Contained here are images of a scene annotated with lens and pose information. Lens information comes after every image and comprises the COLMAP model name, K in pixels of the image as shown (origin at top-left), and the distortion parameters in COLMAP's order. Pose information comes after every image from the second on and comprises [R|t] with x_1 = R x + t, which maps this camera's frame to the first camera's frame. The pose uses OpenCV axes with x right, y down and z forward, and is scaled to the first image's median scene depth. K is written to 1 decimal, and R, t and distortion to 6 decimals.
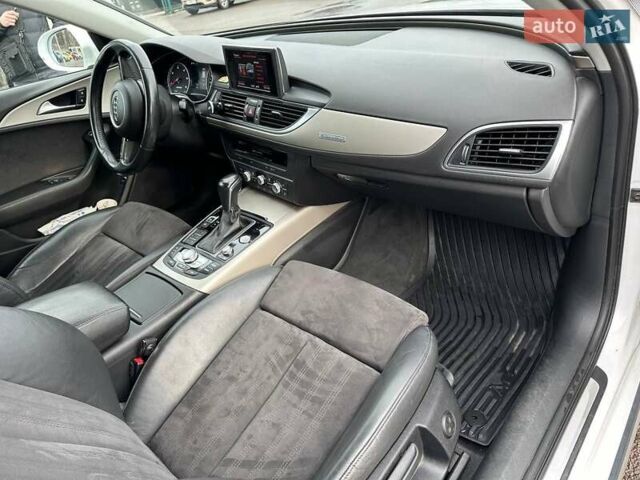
lens RADIAL K [[448.7, 0, 310.1], [0, 448.7, 240.6], [0, 0, 1]] dist [0.065329, -0.062103]
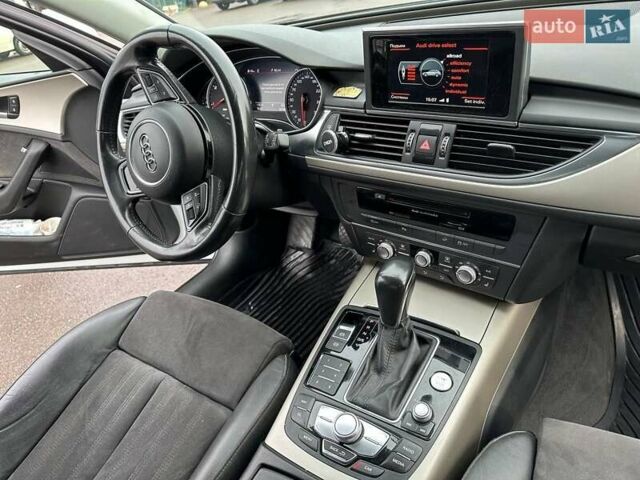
lens RADIAL K [[448.7, 0, 310.1], [0, 448.7, 240.6], [0, 0, 1]] dist [0.065329, -0.062103]
pose [[0.989950, -0.072427, 0.121464, -0.350174], [0.076811, 0.996538, -0.031802, -0.162732], [-0.118740, 0.040812, 0.992086, 0.470700]]
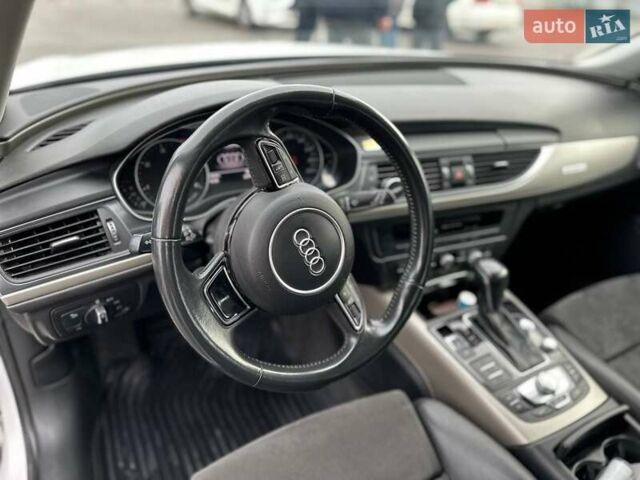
lens RADIAL K [[438.6, 0, 320.0], [0, 438.6, 240.0], [0, 0, 1]] dist [0.002103, -0.000116]
pose [[0.312561, -0.320918, 0.894045, -0.884046], [0.408530, 0.895124, 0.178481, -0.411877], [-0.857560, 0.309458, 0.410886, 0.936945]]
